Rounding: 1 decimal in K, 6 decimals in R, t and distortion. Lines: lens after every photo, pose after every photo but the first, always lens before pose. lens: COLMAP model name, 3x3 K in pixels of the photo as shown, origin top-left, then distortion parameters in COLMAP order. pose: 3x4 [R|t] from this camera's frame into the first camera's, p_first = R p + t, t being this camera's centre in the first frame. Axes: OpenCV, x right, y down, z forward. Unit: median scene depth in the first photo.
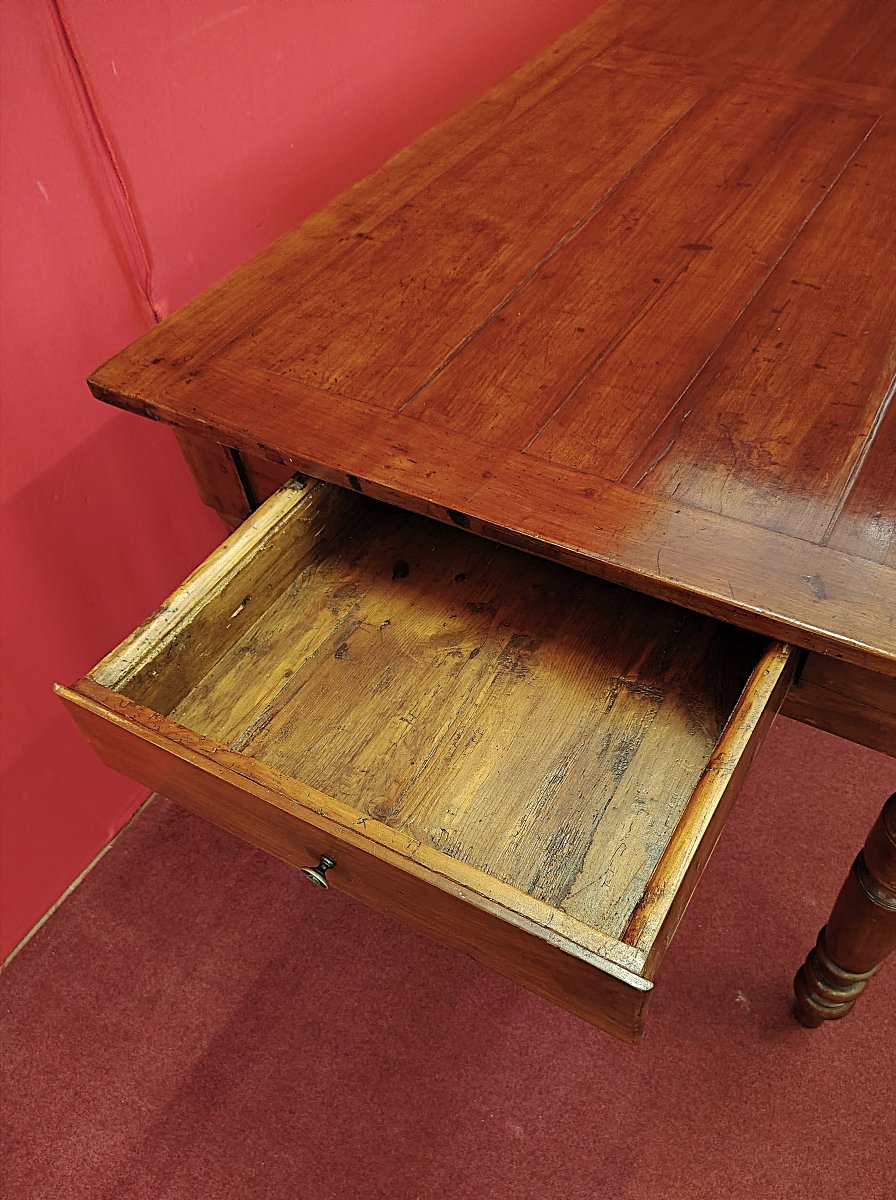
lens RADIAL K [[947.4, 0, 512.8], [0, 947.4, 682.4], [0, 0, 1]] dist [0.039387, -0.044606]
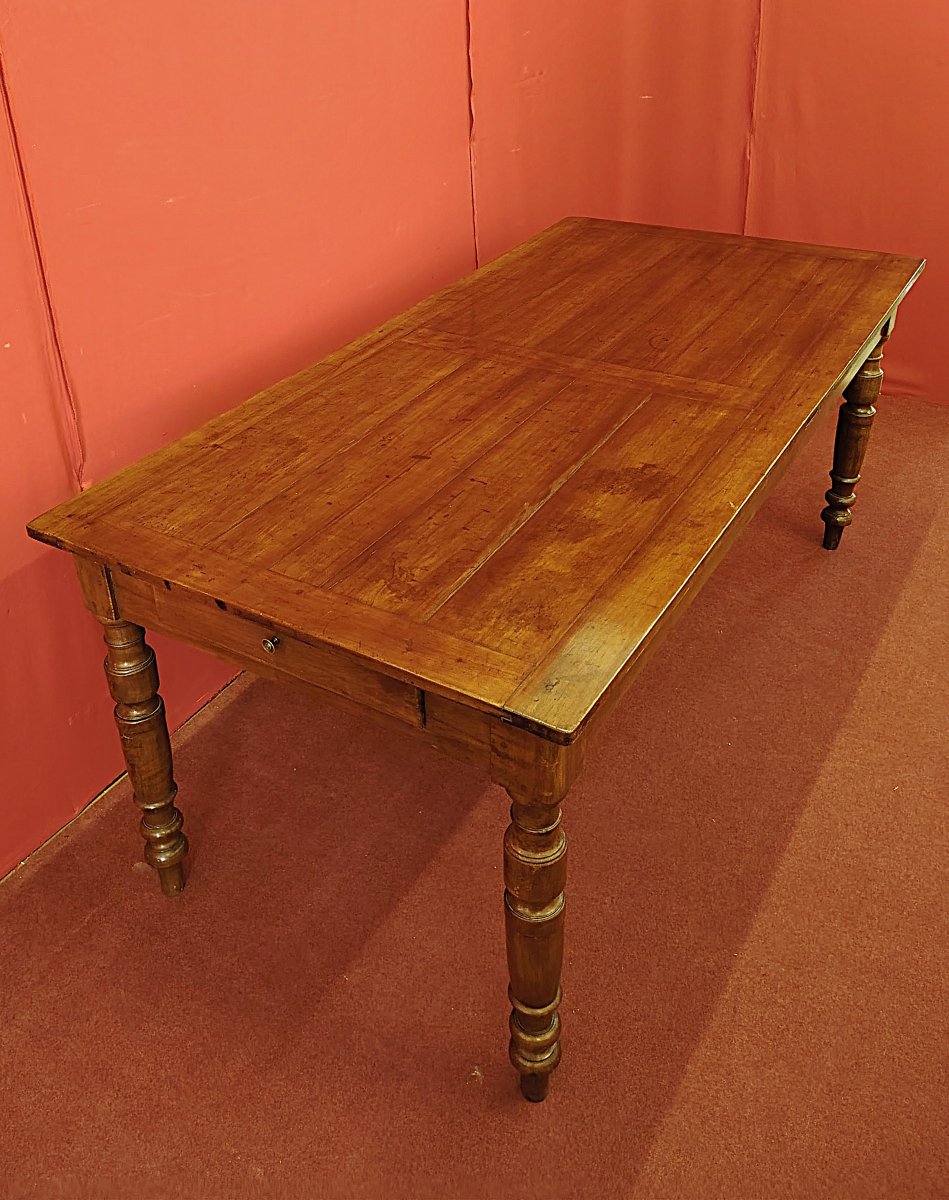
lens RADIAL K [[1119.6, 0, 399.6], [0, 1119.6, 400.0], [0, 0, 1]] dist [0.152481, -0.255308]
pose [[0.995076, 0.017197, -0.097613, 0.326187], [-0.058260, 0.898222, -0.435664, 0.259724], [0.080187, 0.439205, 0.894801, -0.680631]]
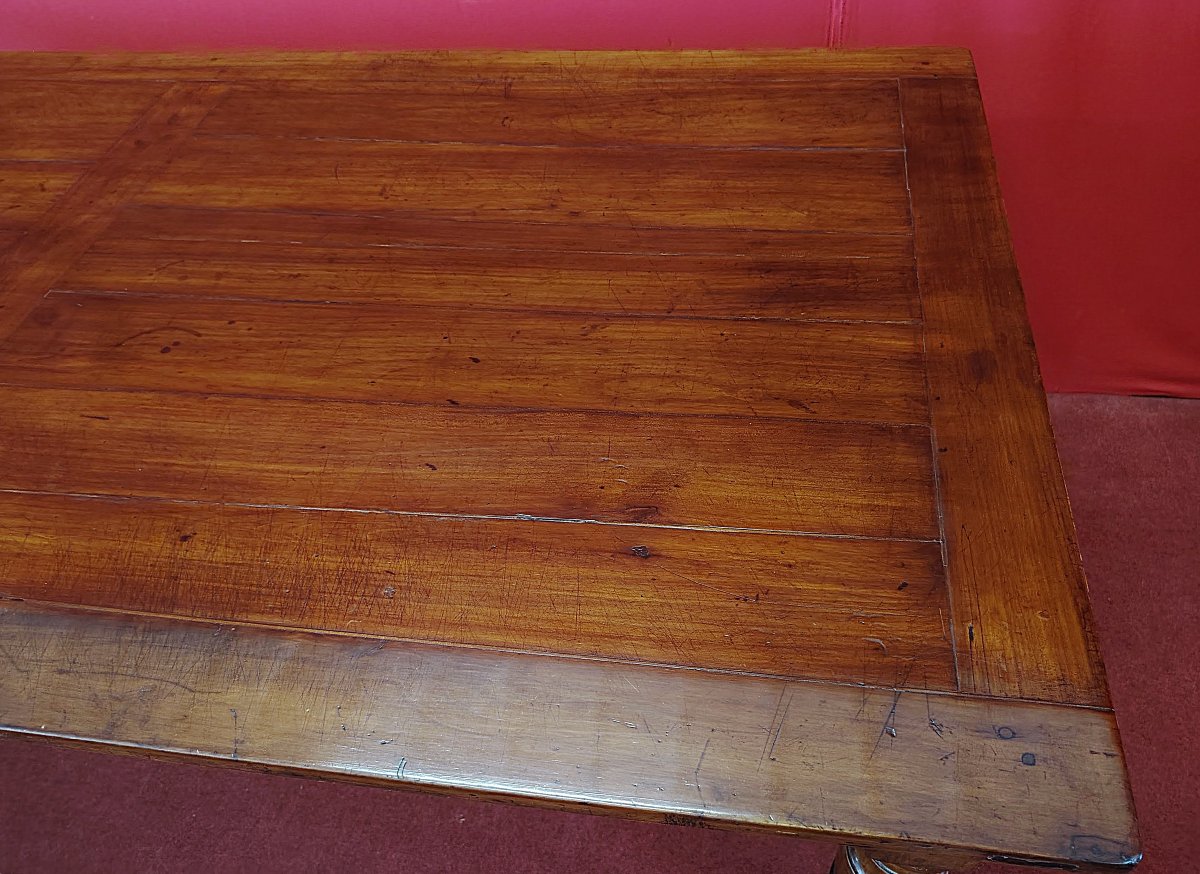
lens RADIAL K [[899.7, 0, 618.8], [0, 899.7, 431.5], [0, 0, 1]] dist [0.078120, -0.098661]
pose [[0.328307, 0.692455, -0.642433, 1.297763], [-0.686489, 0.642086, 0.341259, -1.316232], [0.648805, 0.328986, 0.686164, 1.016195]]
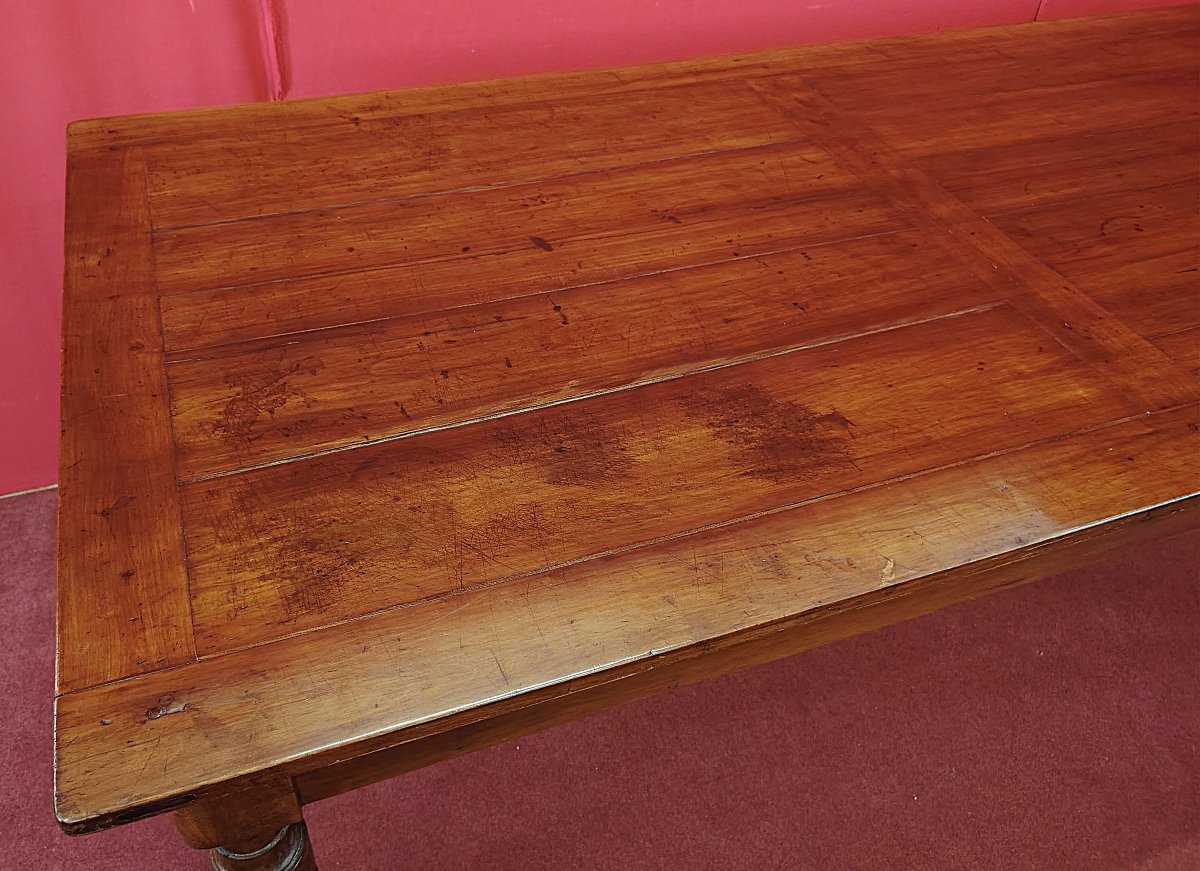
lens RADIAL K [[934.2, 0, 535.3], [0, 934.2, 405.3], [0, 0, 1]] dist [0.091042, -0.140476]
pose [[0.737716, 0.491001, -0.463349, 0.713730], [-0.558947, 0.829126, -0.011313, -0.286693], [0.378620, 0.267333, 0.886104, 0.148639]]
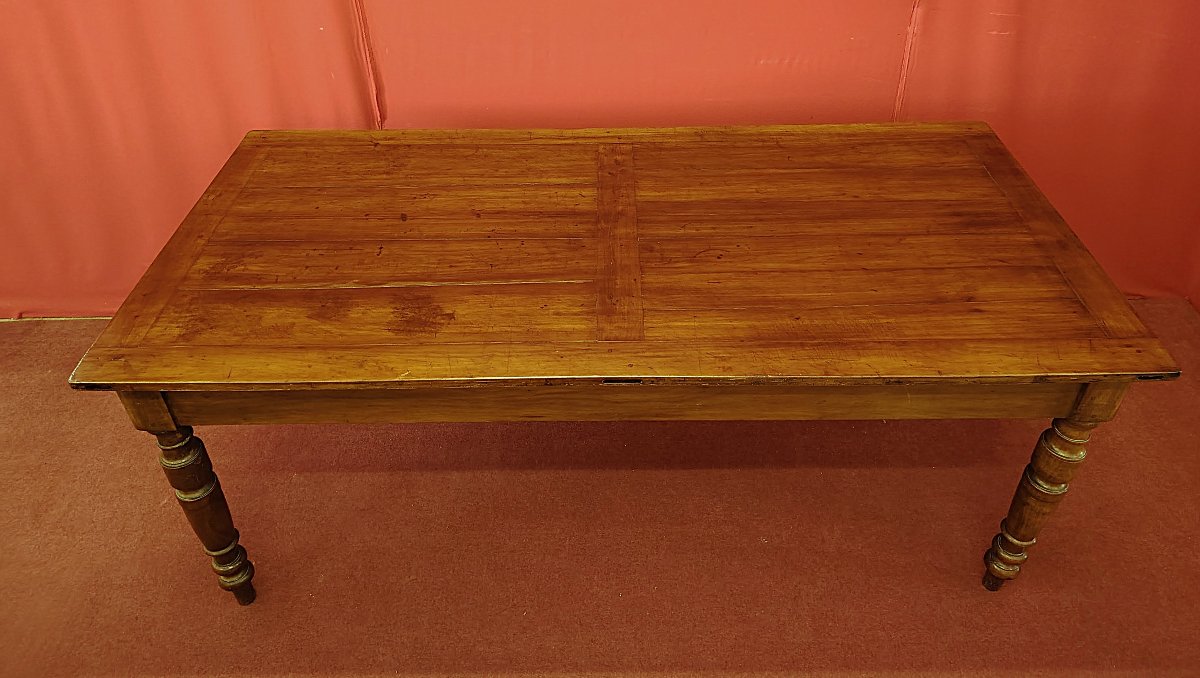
lens RADIAL K [[849.8, 0, 596.2], [0, 849.8, 239.0], [0, 0, 1]] dist [0.096936, -0.140280]
pose [[0.466390, 0.517073, -0.717716, 1.688335], [-0.682088, 0.726836, 0.080405, -0.828981], [0.563237, 0.452046, 0.691678, -0.026710]]
